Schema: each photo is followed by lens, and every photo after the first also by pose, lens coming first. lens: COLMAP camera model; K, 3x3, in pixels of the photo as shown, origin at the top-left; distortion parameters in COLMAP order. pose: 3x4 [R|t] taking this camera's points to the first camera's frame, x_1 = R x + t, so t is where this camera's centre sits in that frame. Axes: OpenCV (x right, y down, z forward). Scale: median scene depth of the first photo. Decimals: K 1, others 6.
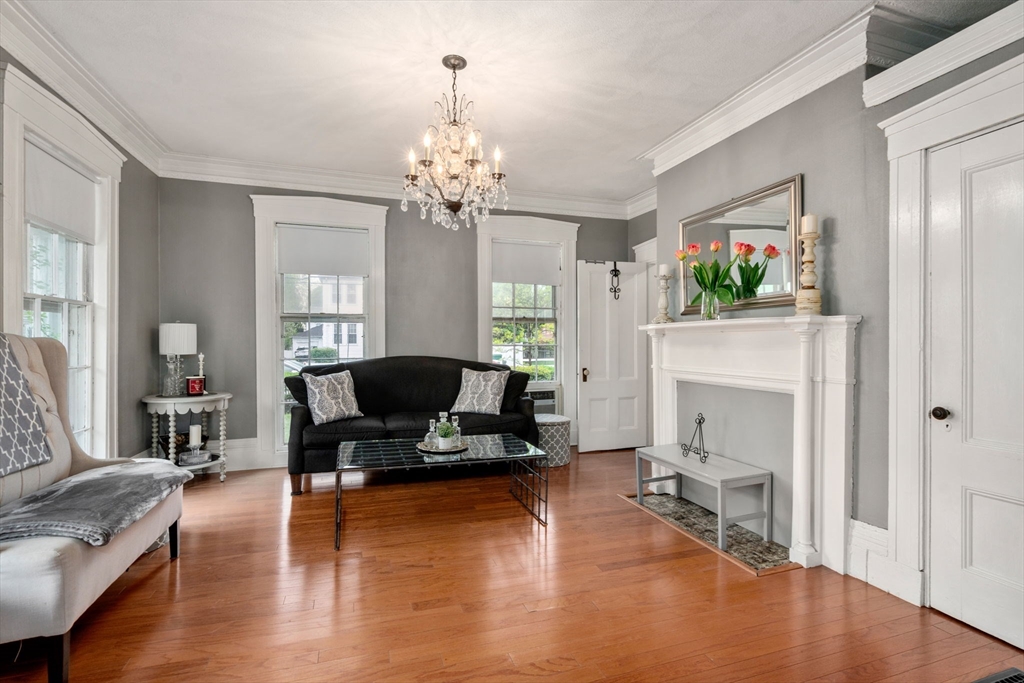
lens RADIAL K [[466.9, 0, 513.2], [0, 466.9, 343.3], [0, 0, 1]] dist [0.001135, 0.000410]
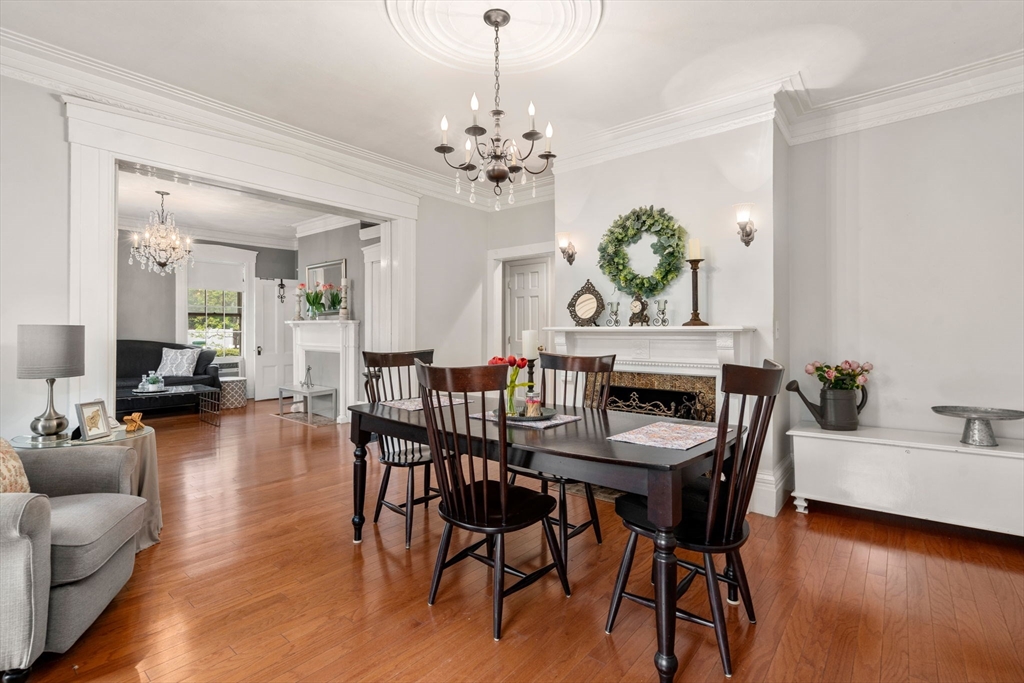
lens RADIAL K [[466.9, 0, 507.0], [0, 466.9, 325.9], [0, 0, 1]] dist [0.001135, 0.000410]
pose [[0.855672, 0.003249, 0.517509, 0.061768], [-0.000772, 0.999987, -0.005001, -0.009638], [-0.517519, 0.003880, 0.855663, -0.882059]]
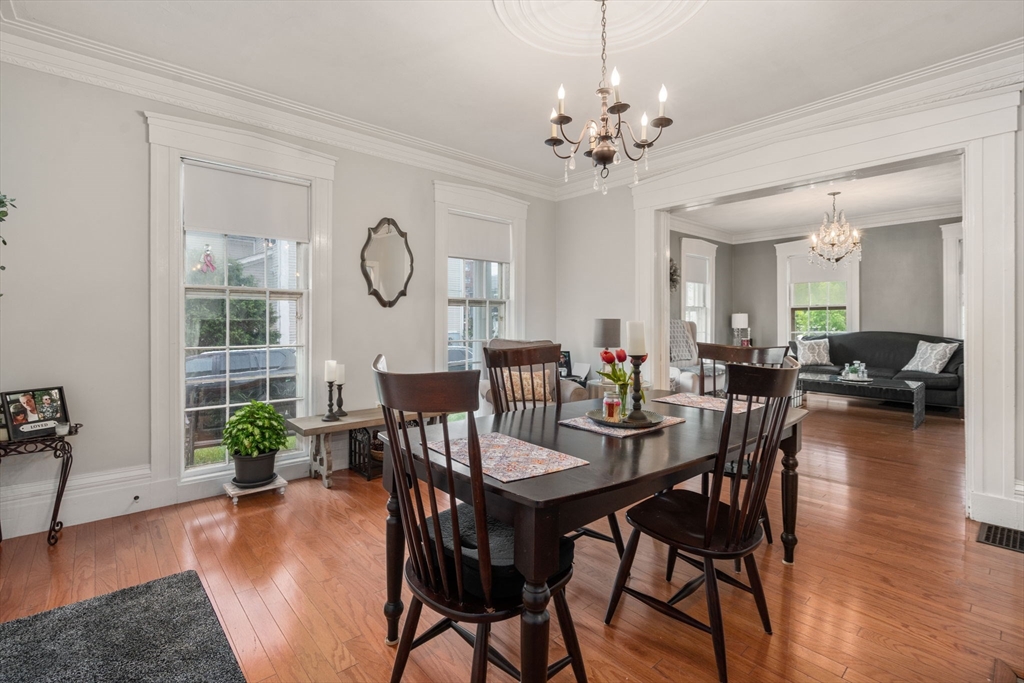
lens RADIAL K [[466.9, 0, 516.1], [0, 466.9, 315.8], [0, 0, 1]] dist [0.001135, 0.000410]
pose [[0.402090, -0.013943, -0.915494, 0.741778], [0.002846, 0.999898, -0.013978, -0.005064], [0.915596, 0.003015, 0.402089, -0.714148]]
